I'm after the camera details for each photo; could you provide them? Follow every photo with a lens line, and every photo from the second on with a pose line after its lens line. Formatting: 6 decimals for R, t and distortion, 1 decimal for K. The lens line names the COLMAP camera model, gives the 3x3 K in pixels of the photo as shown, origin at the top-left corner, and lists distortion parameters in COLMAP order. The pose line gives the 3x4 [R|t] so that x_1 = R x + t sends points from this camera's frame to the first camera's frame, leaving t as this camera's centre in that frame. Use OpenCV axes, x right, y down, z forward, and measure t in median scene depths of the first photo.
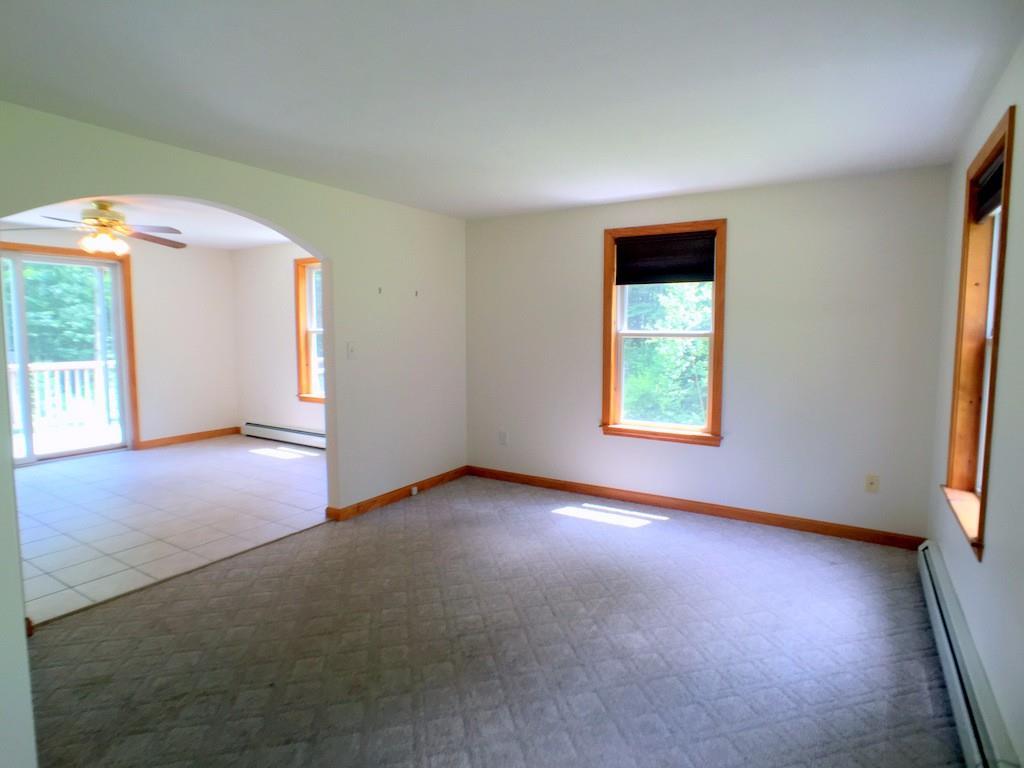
lens RADIAL K [[566.1, 0, 506.2], [0, 566.1, 377.8], [0, 0, 1]] dist [-0.031409, 0.014383]
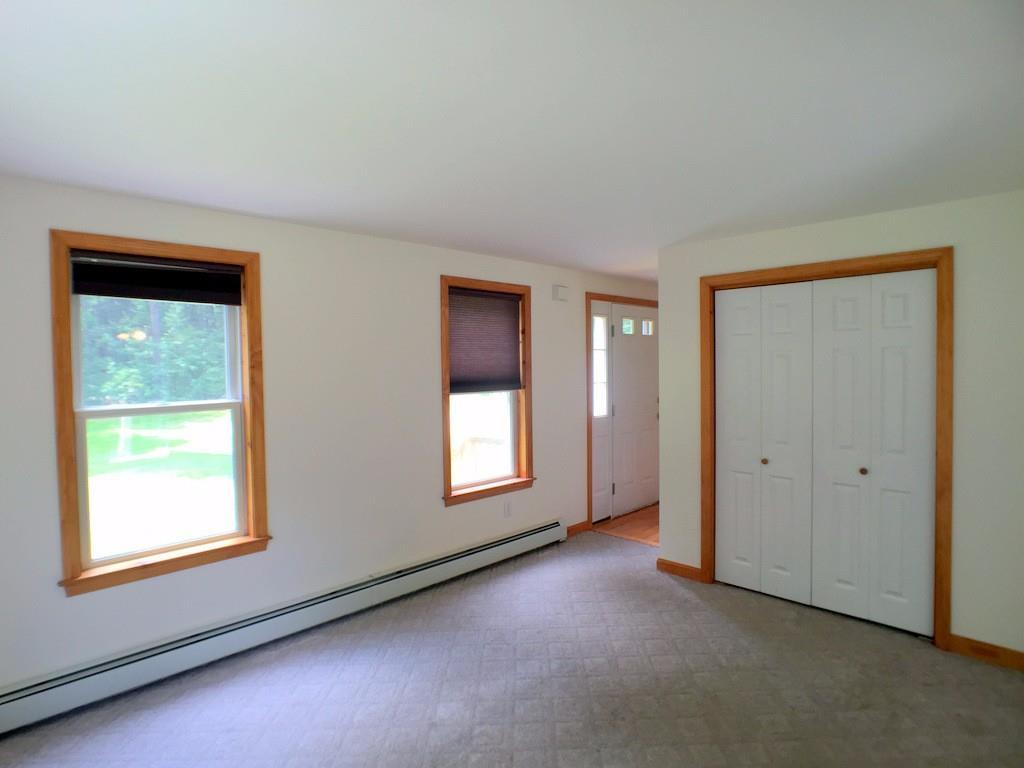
lens RADIAL K [[572.6, 0, 498.0], [0, 572.6, 381.3], [0, 0, 1]] dist [-0.033022, 0.017697]
pose [[-0.971254, 0.002678, 0.238031, -0.084234], [0.030513, 0.993089, 0.113330, -0.192907], [-0.236082, 0.117335, -0.964623, 1.617054]]
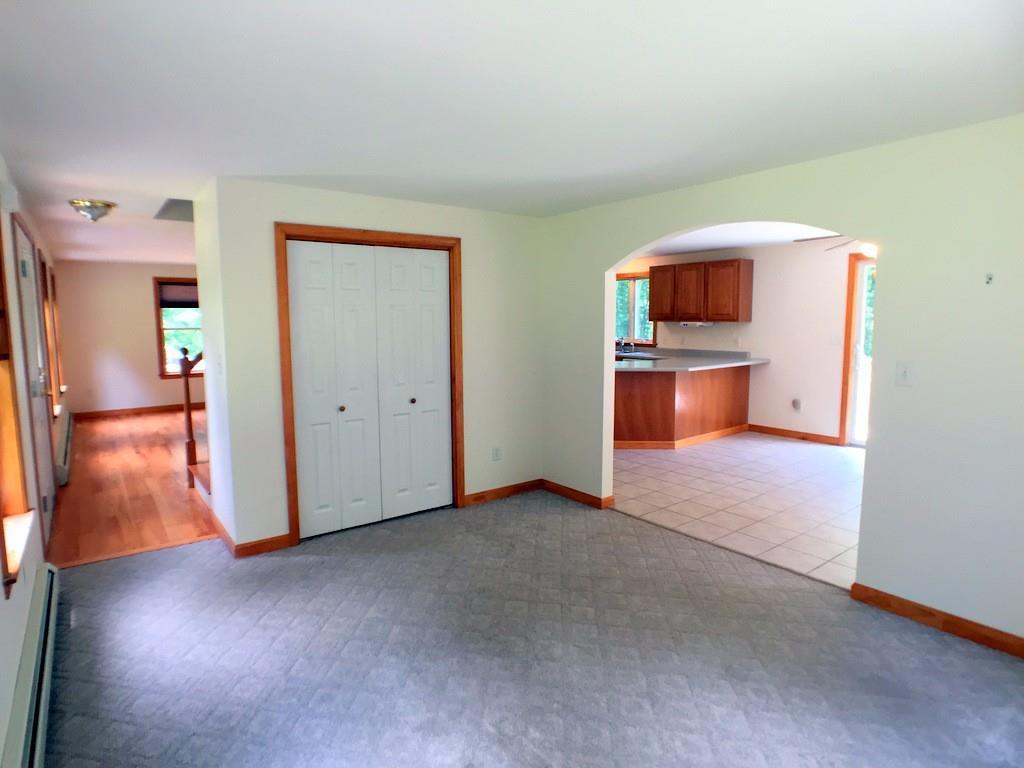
lens RADIAL K [[572.6, 0, 498.0], [0, 572.6, 381.3], [0, 0, 1]] dist [-0.033022, 0.017697]
pose [[-0.370978, 0.102077, -0.923015, 0.754059], [-0.072869, 0.987676, 0.138516, -0.136878], [0.925778, 0.118645, -0.358967, 1.110668]]
